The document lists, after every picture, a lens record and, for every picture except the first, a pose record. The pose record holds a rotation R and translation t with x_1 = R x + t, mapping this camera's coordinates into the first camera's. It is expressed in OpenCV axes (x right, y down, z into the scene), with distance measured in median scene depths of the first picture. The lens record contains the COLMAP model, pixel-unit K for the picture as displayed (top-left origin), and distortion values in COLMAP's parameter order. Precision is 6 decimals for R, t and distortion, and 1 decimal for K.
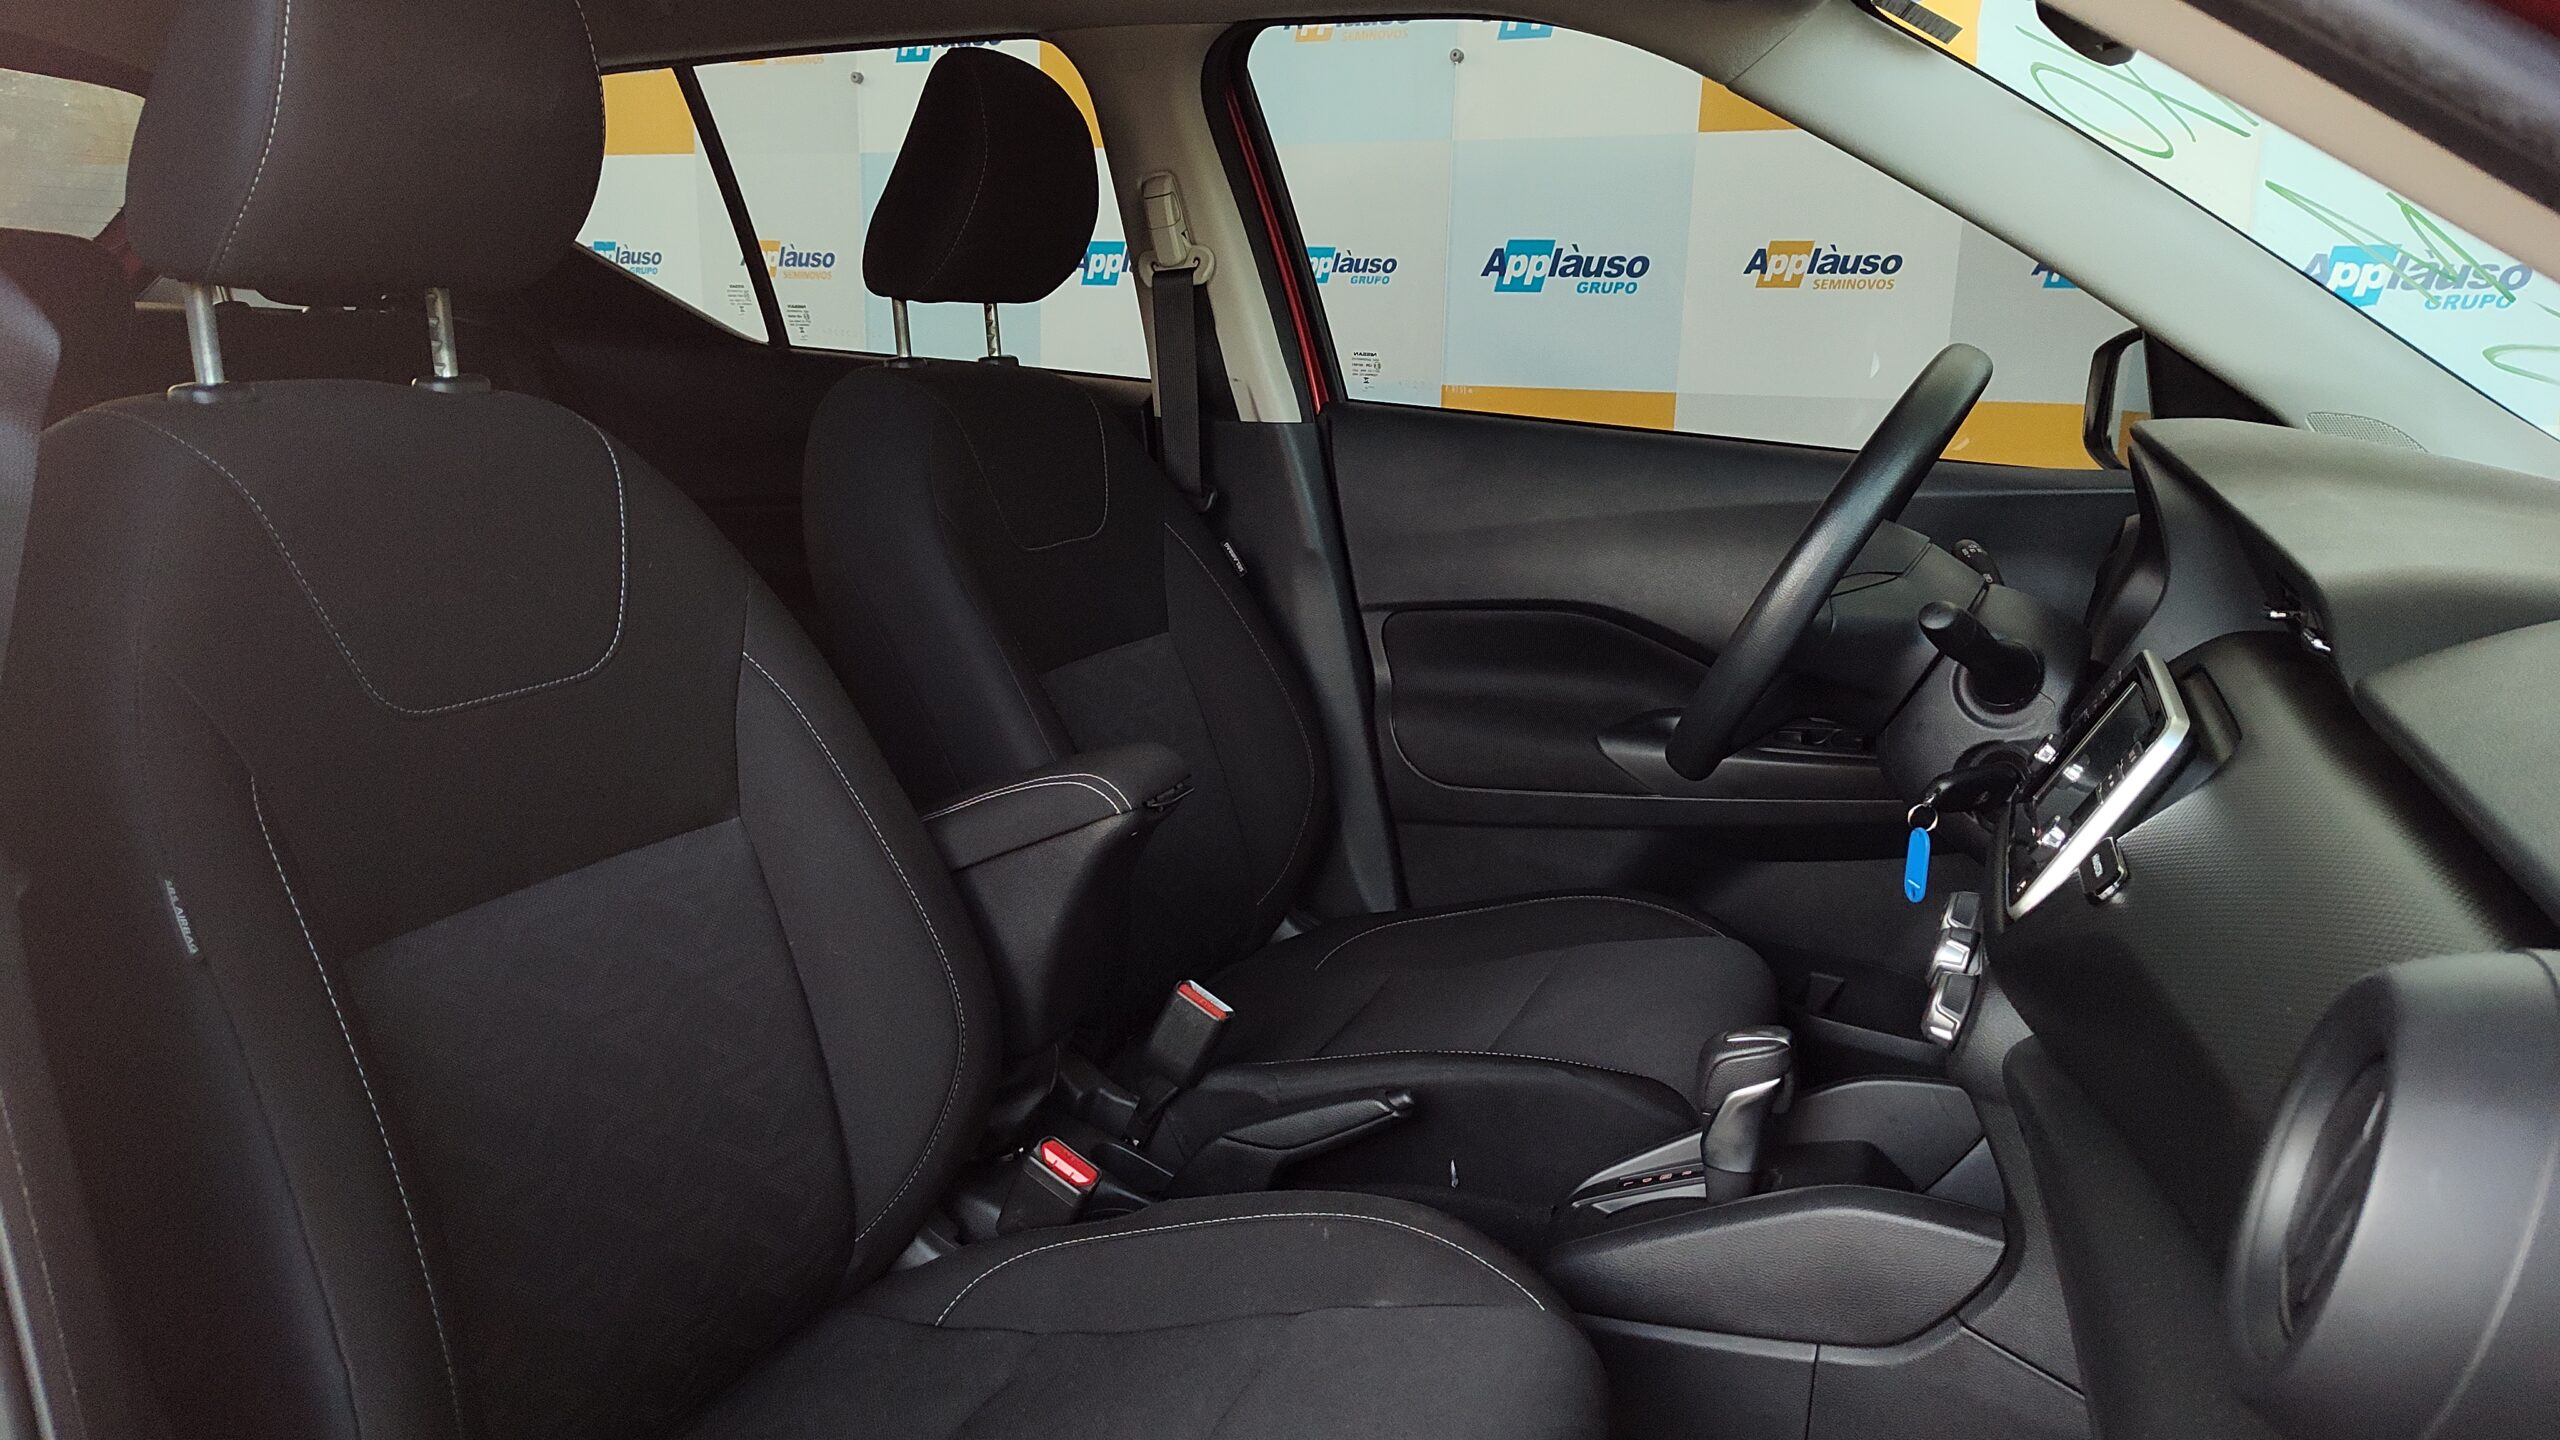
lens RADIAL K [[1766.4, 0, 1260.3], [0, 1766.4, 731.2], [0, 0, 1]] dist [0.031416, -0.036437]
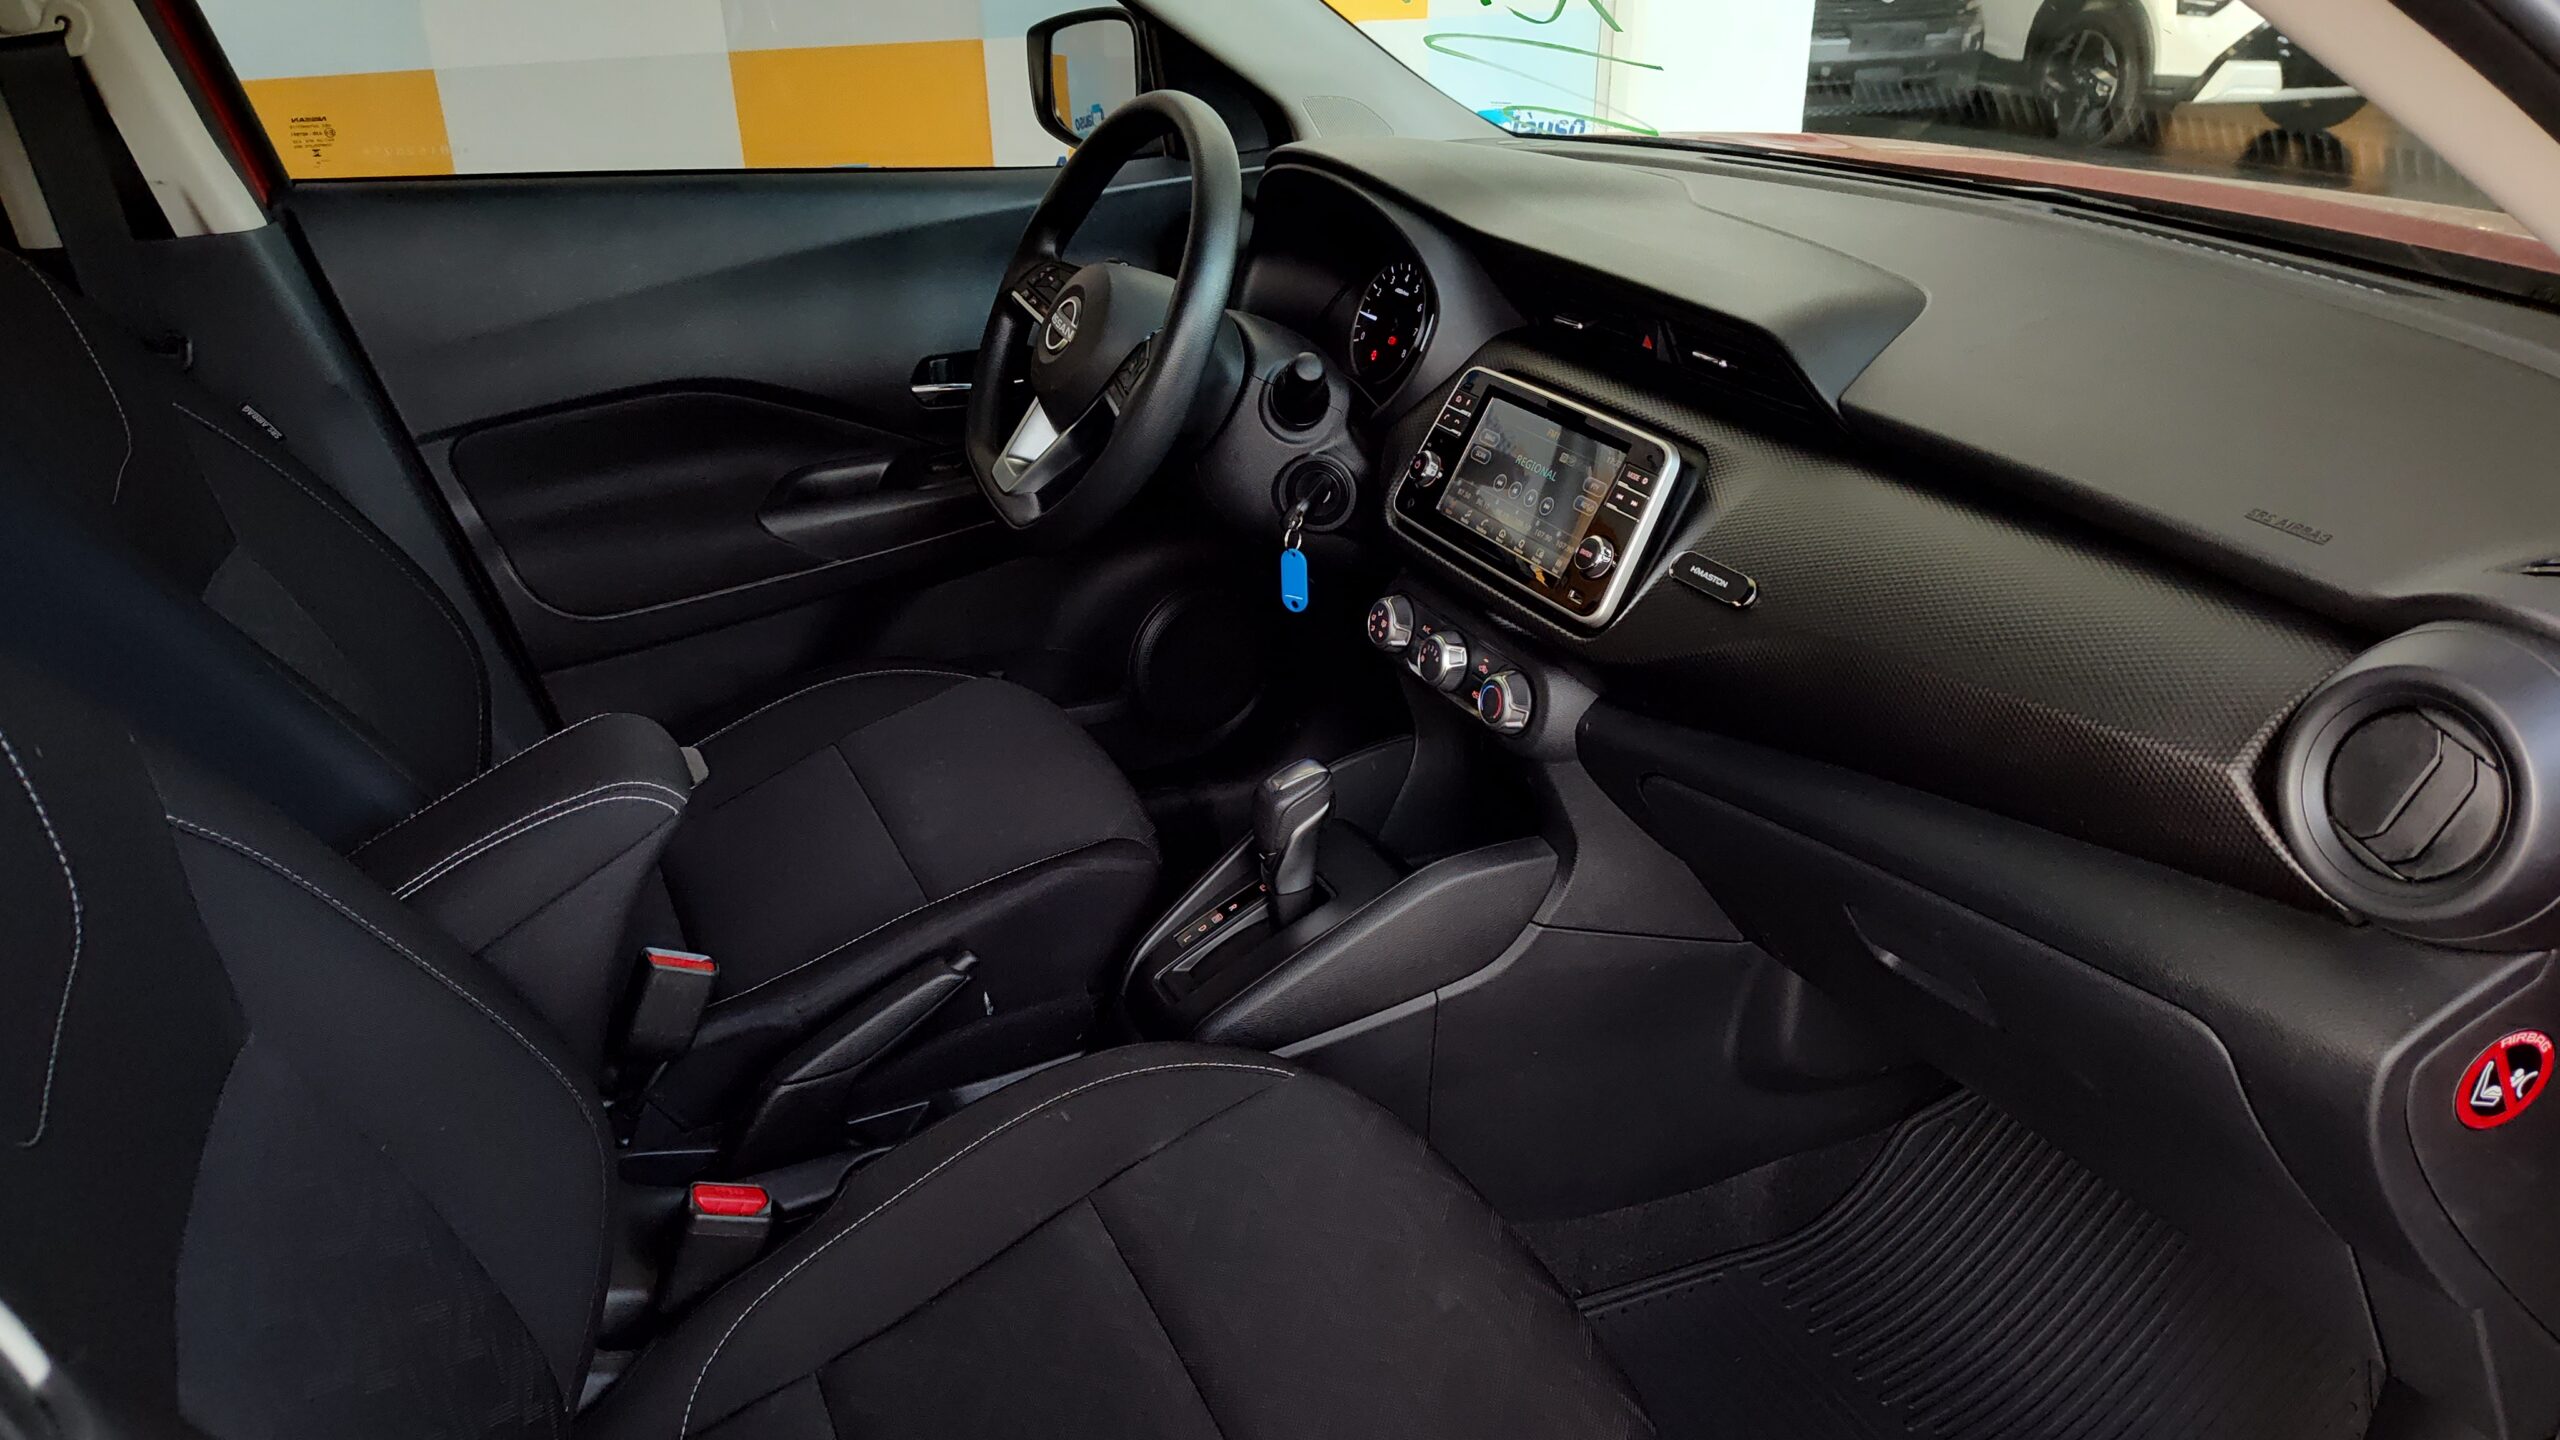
lens RADIAL K [[1766.4, 0, 1304.8], [0, 1766.4, 730.5], [0, 0, 1]] dist [0.031416, -0.036437]
pose [[0.645363, -0.363565, 0.671809, -0.293794], [0.193828, 0.928629, 0.316351, -0.132982], [-0.738876, -0.073946, 0.669772, 0.148013]]
